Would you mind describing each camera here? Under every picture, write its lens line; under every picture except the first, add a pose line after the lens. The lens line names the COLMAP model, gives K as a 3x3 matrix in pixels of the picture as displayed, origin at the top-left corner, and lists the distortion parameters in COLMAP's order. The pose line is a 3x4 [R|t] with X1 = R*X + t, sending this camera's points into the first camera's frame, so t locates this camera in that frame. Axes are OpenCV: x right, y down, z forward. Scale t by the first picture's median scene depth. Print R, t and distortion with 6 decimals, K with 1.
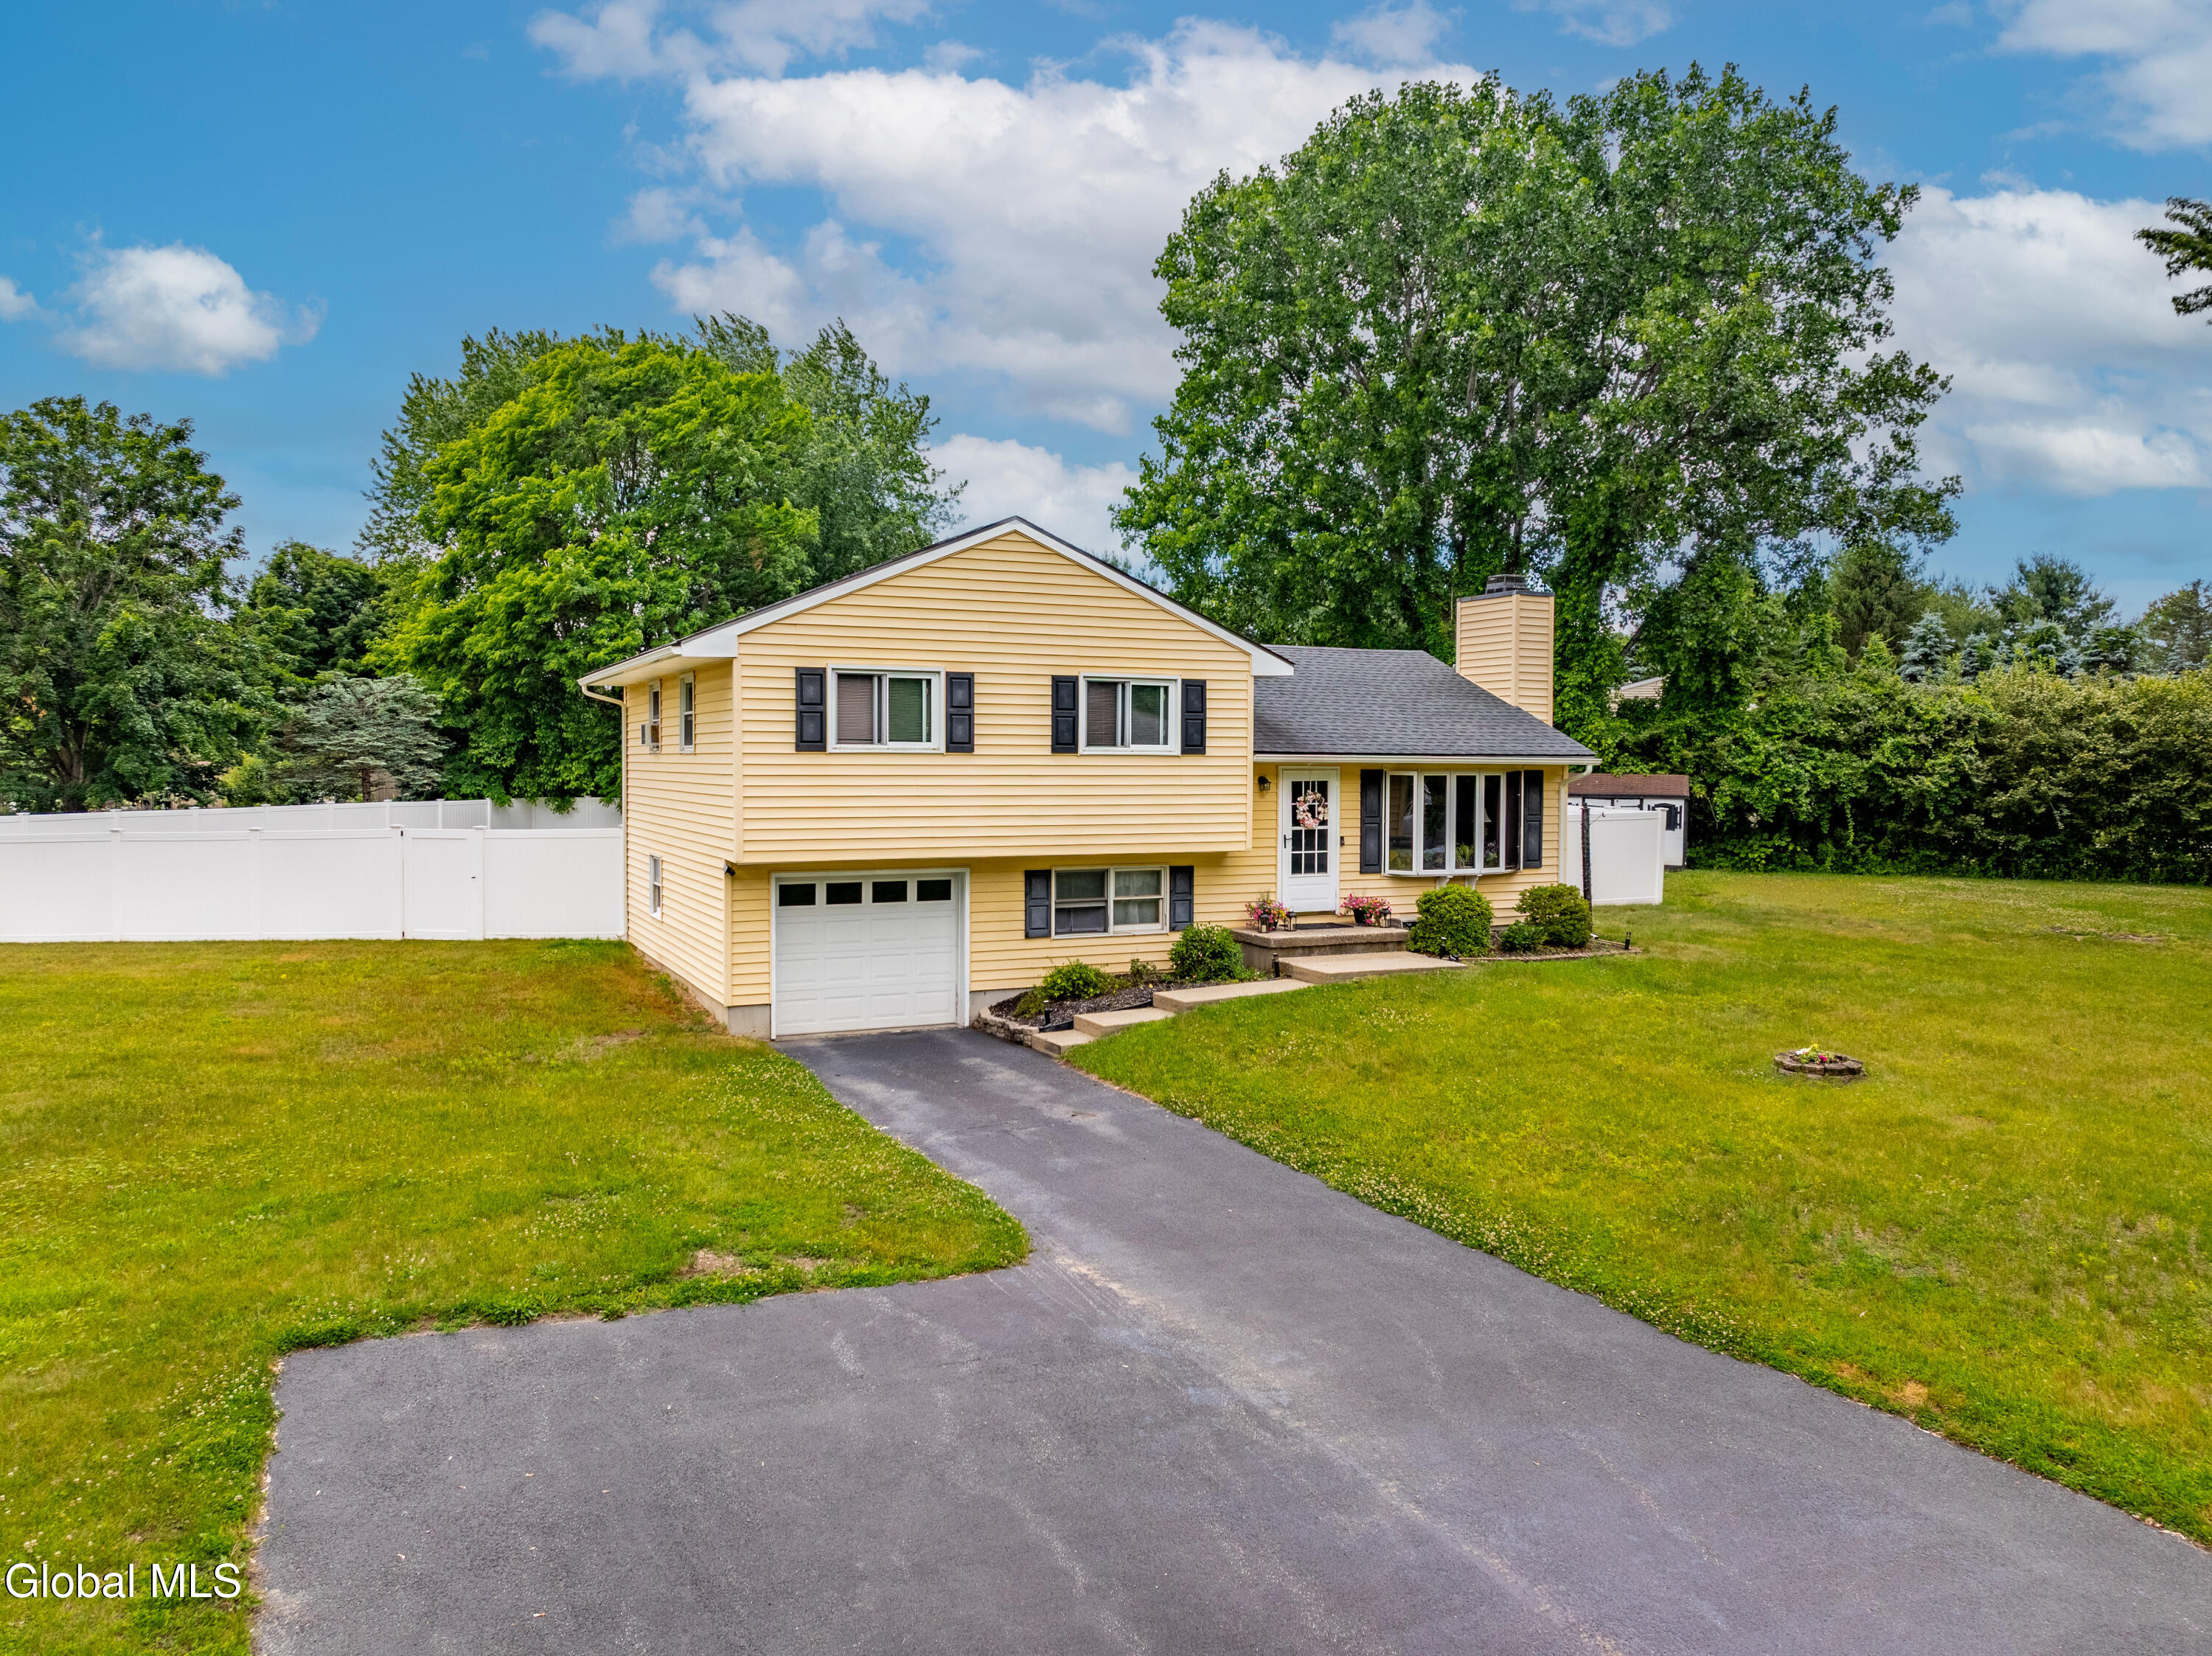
lens RADIAL K [[1579.8, 0, 1106.0], [0, 1579.8, 828.0], [0, 0, 1]] dist [-0.024619, -0.001952]
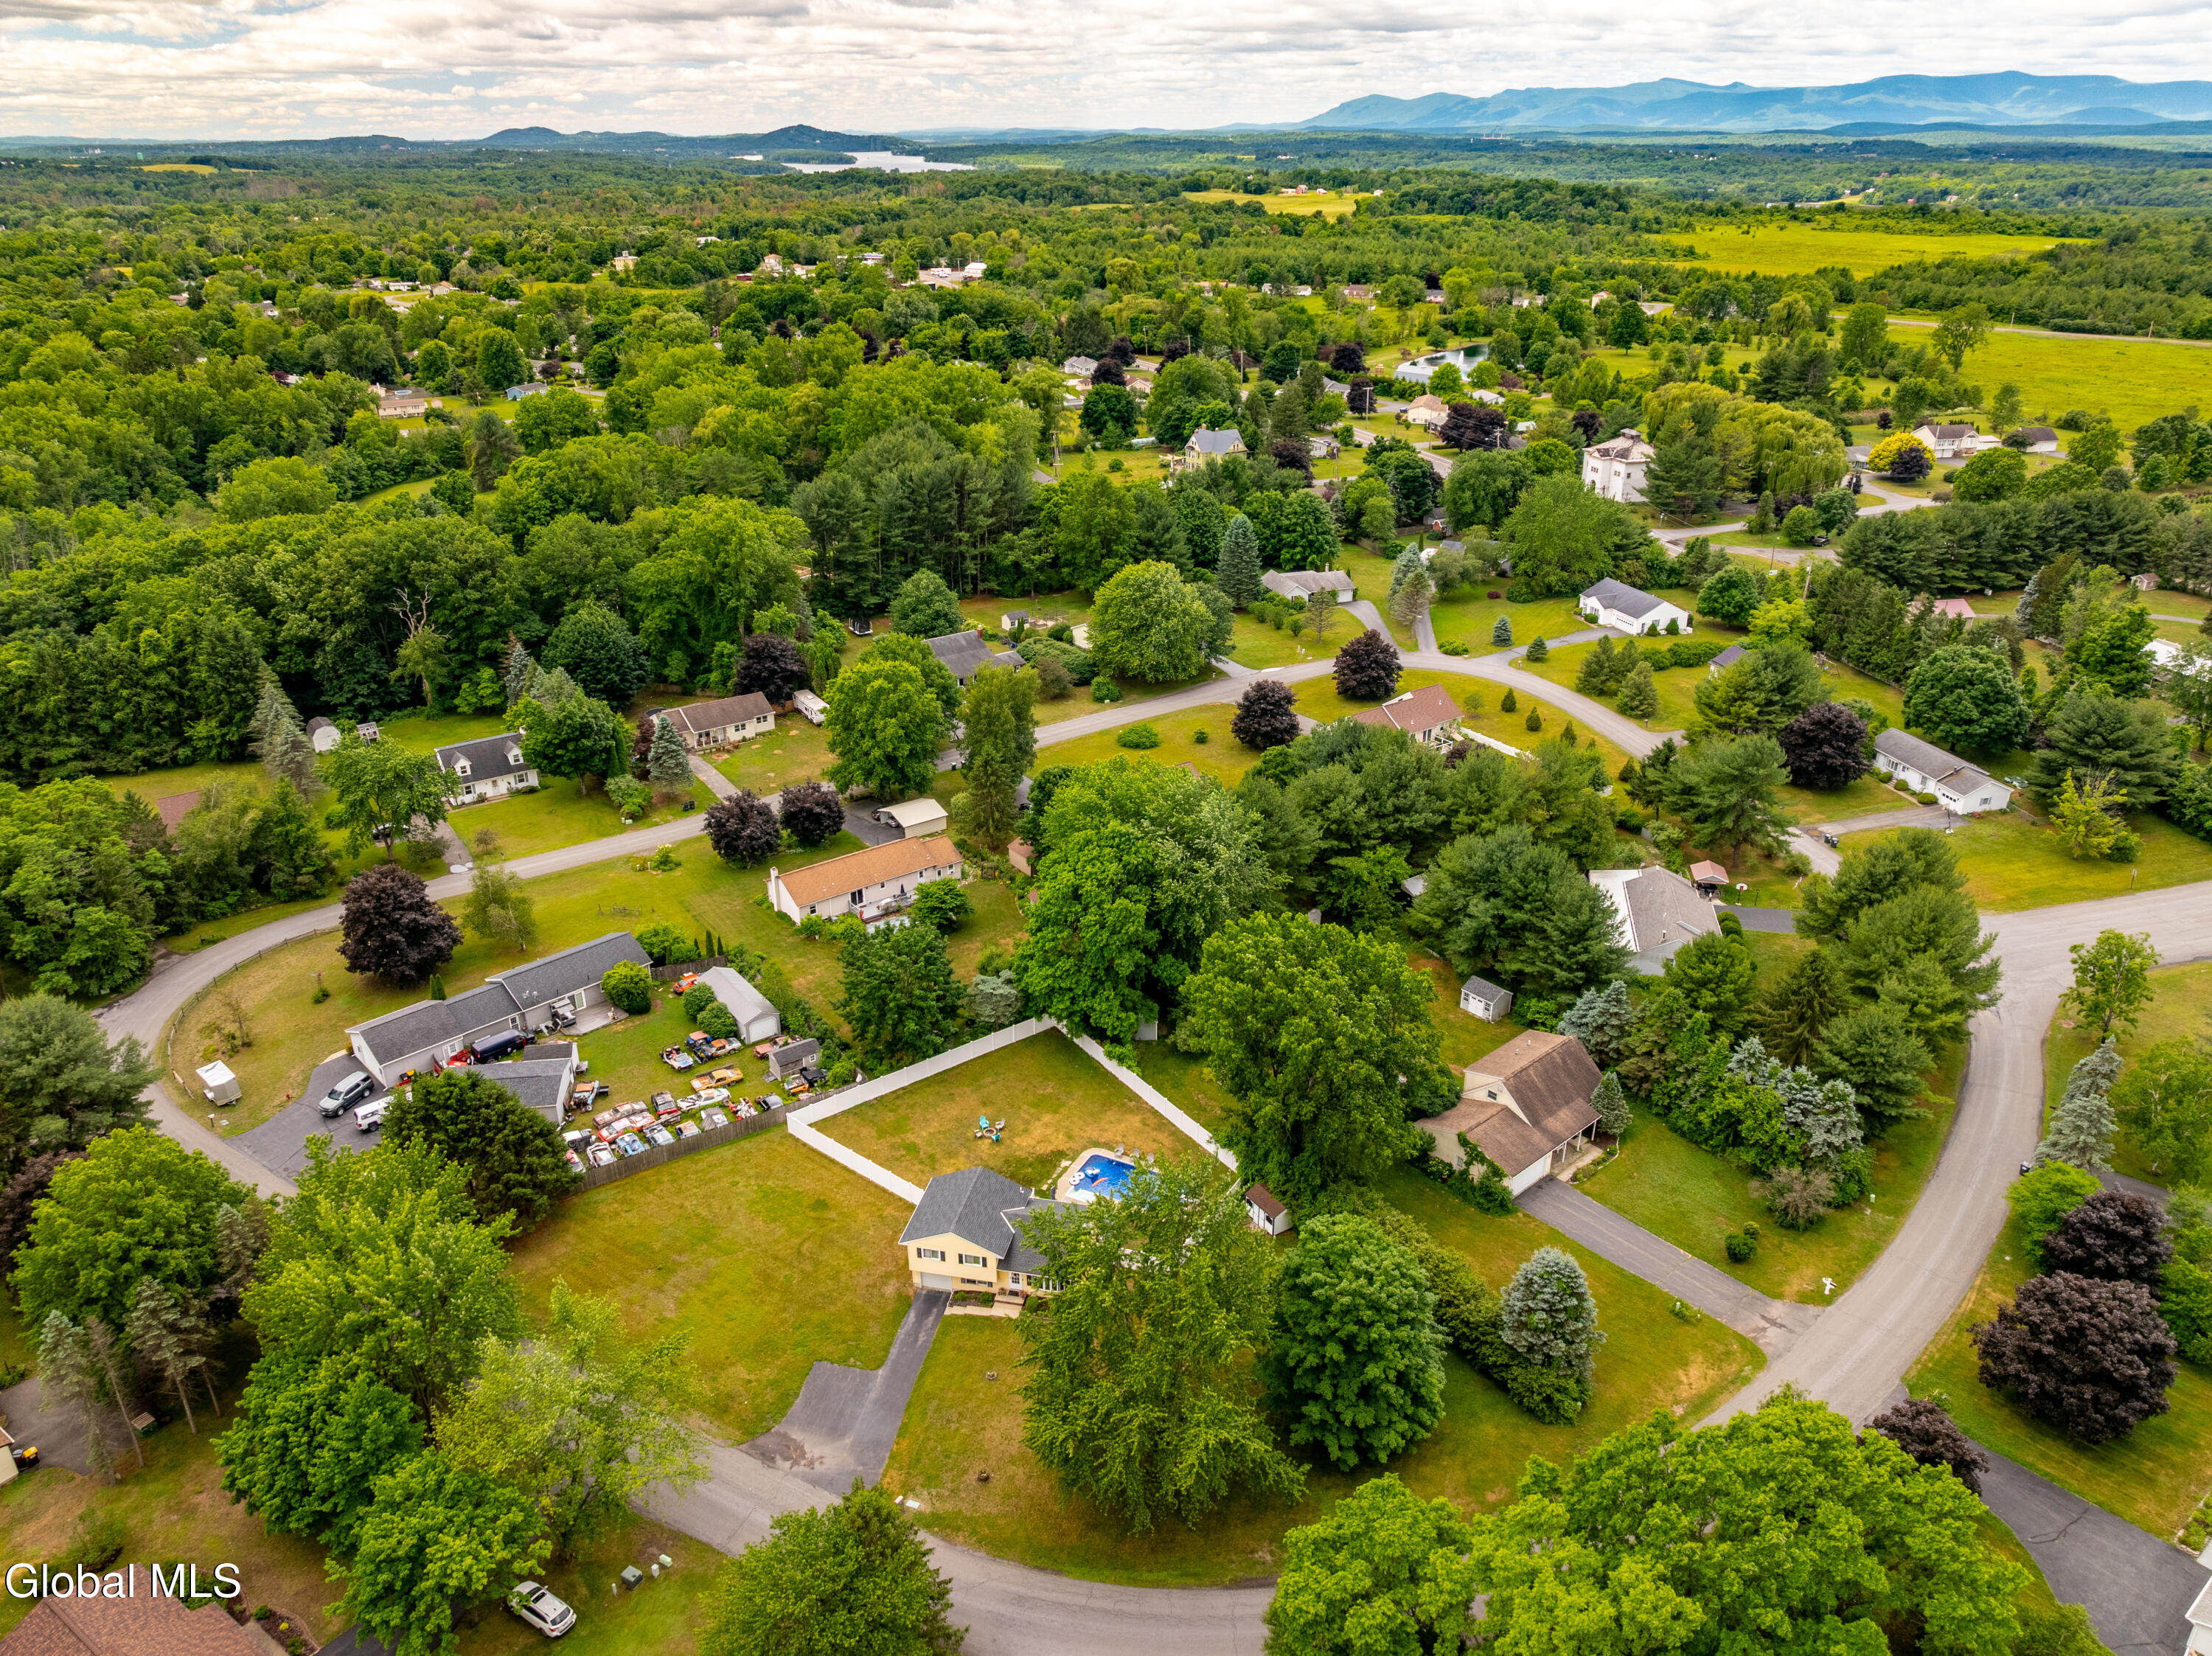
lens RADIAL K [[1564.9, 0, 1109.9], [0, 1564.9, 821.2], [0, 0, 1]] dist [-0.030720, -0.005998]
pose [[0.793141, 0.243167, -0.558388, 3.078971], [-0.020291, 0.926877, 0.374816, -3.556496], [0.608700, -0.285952, 0.740079, -2.368693]]
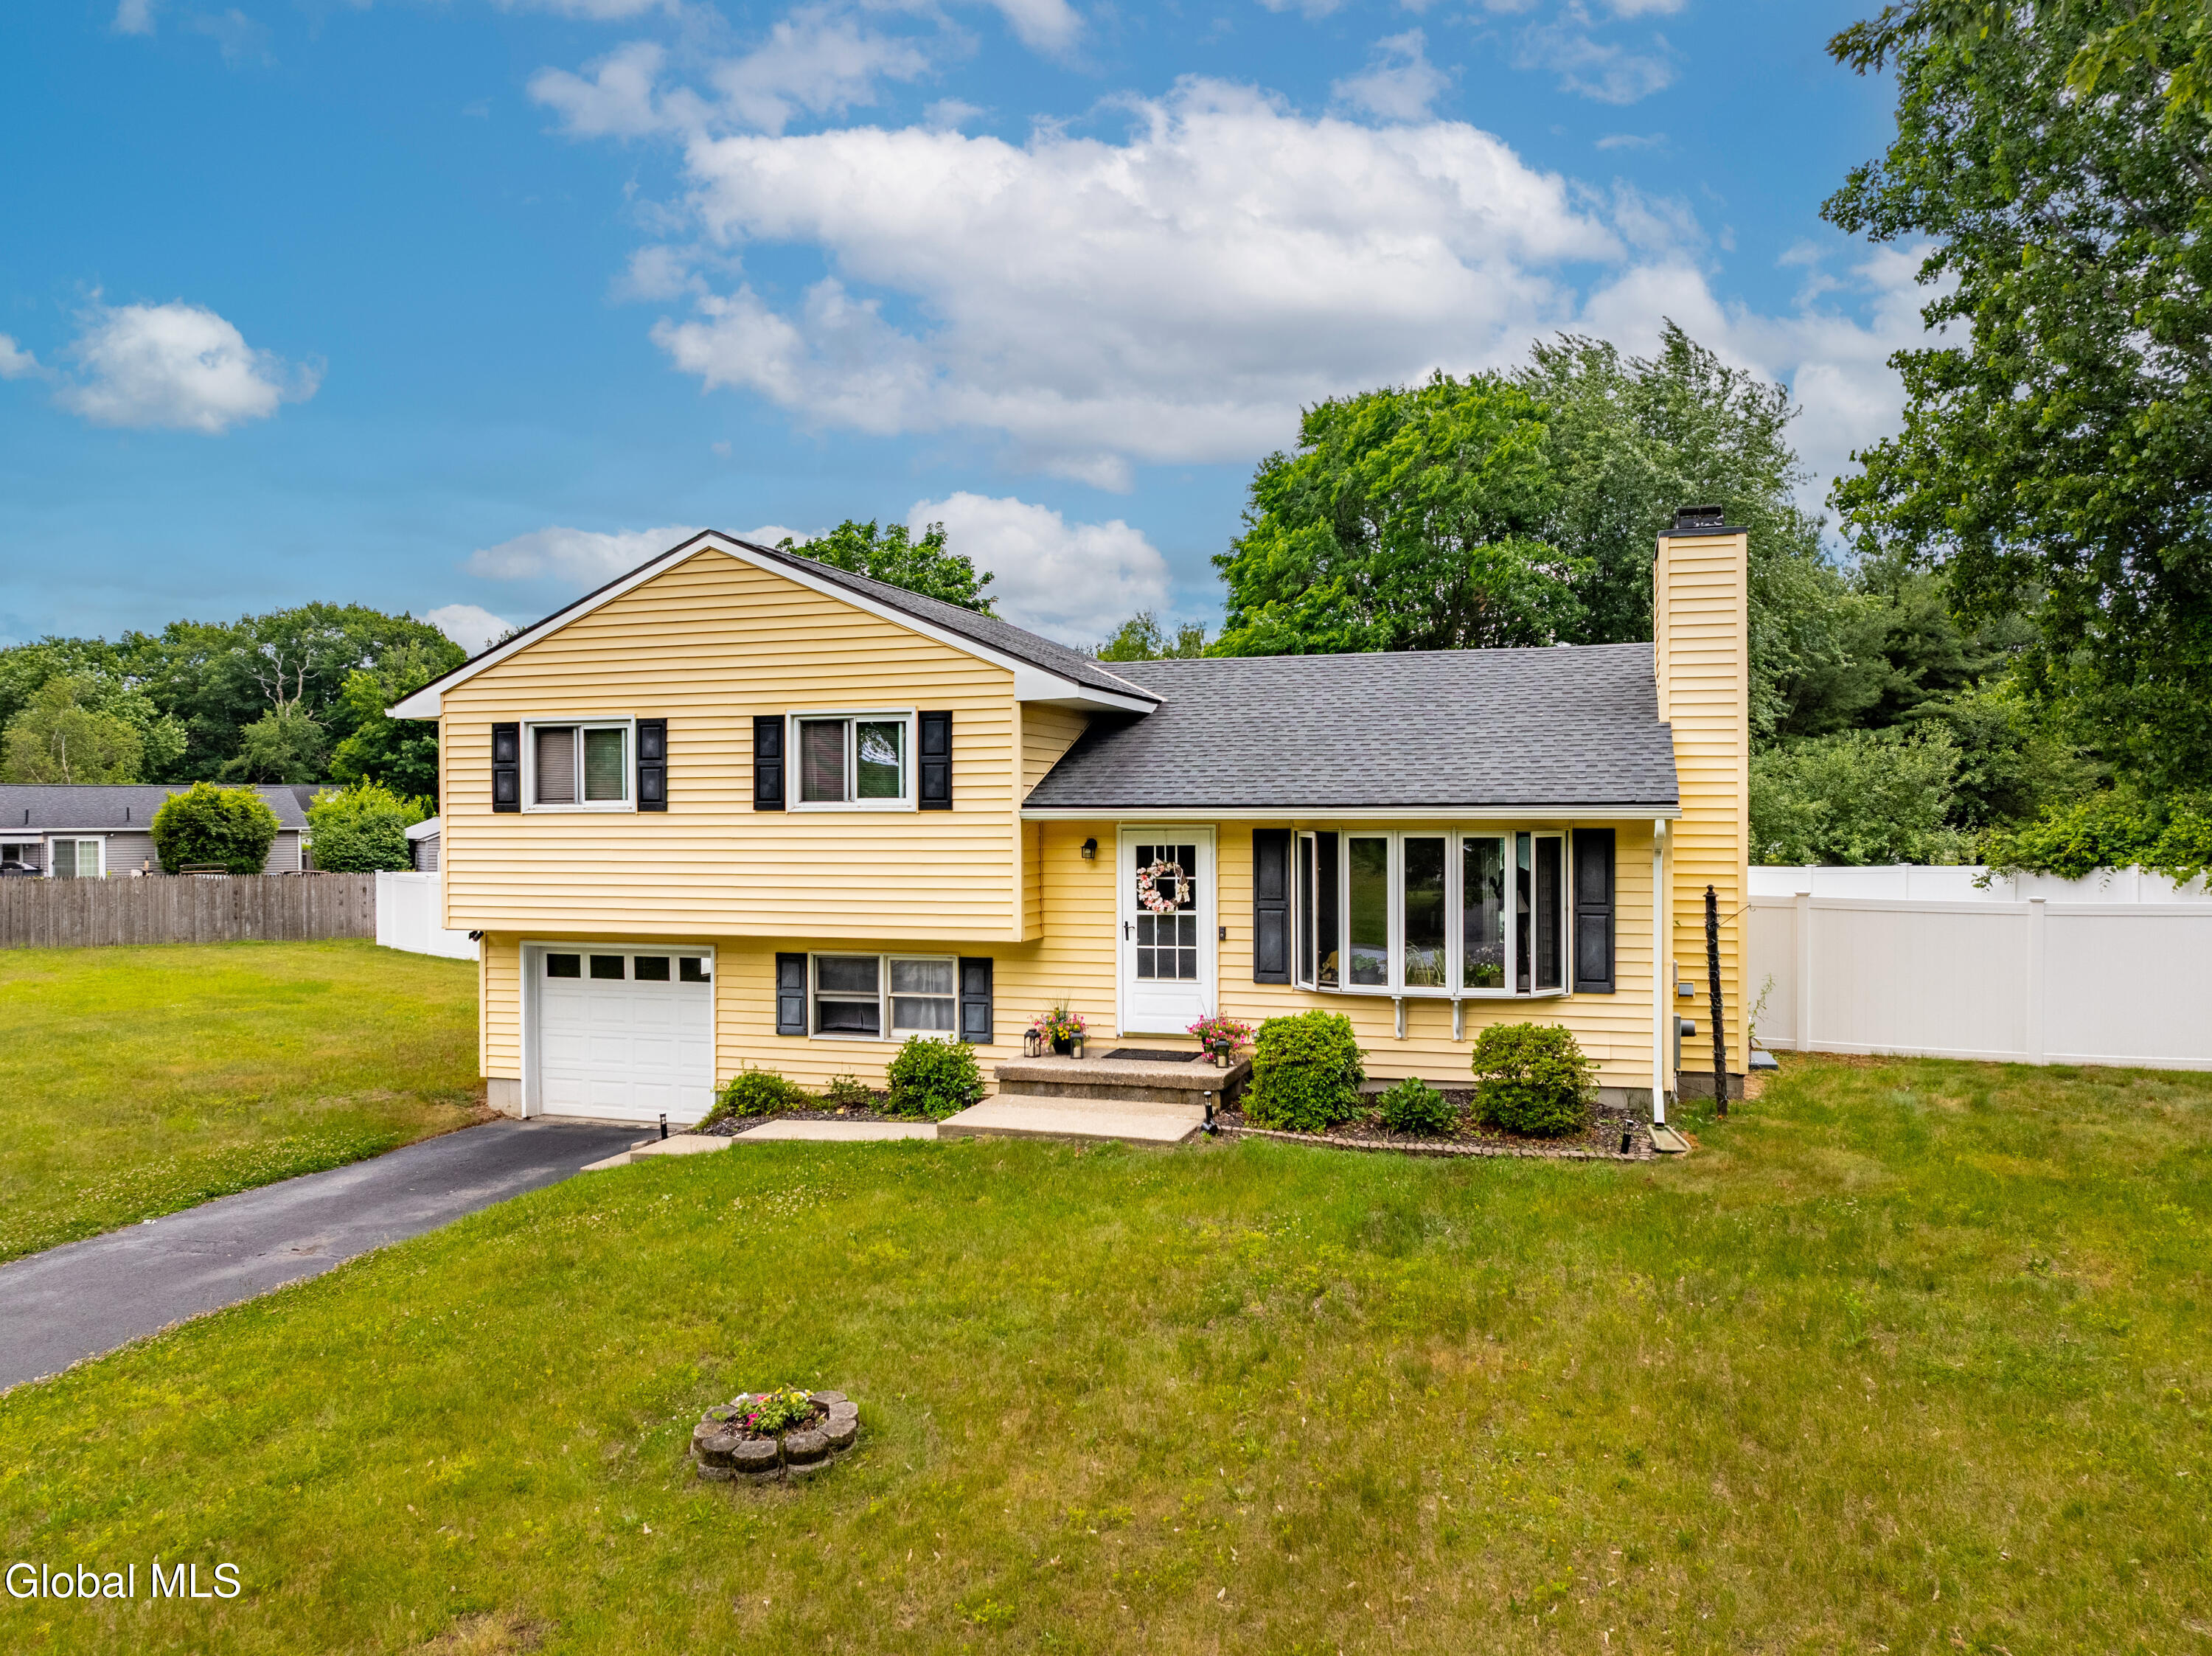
lens RADIAL K [[1564.9, 0, 1109.9], [0, 1564.9, 821.2], [0, 0, 1]] dist [-0.030720, -0.005998]
pose [[0.726939, -0.005661, -0.686678, 0.608919], [-0.021562, 0.999285, -0.031065, -0.019274], [0.686363, 0.037388, 0.726297, 0.498496]]
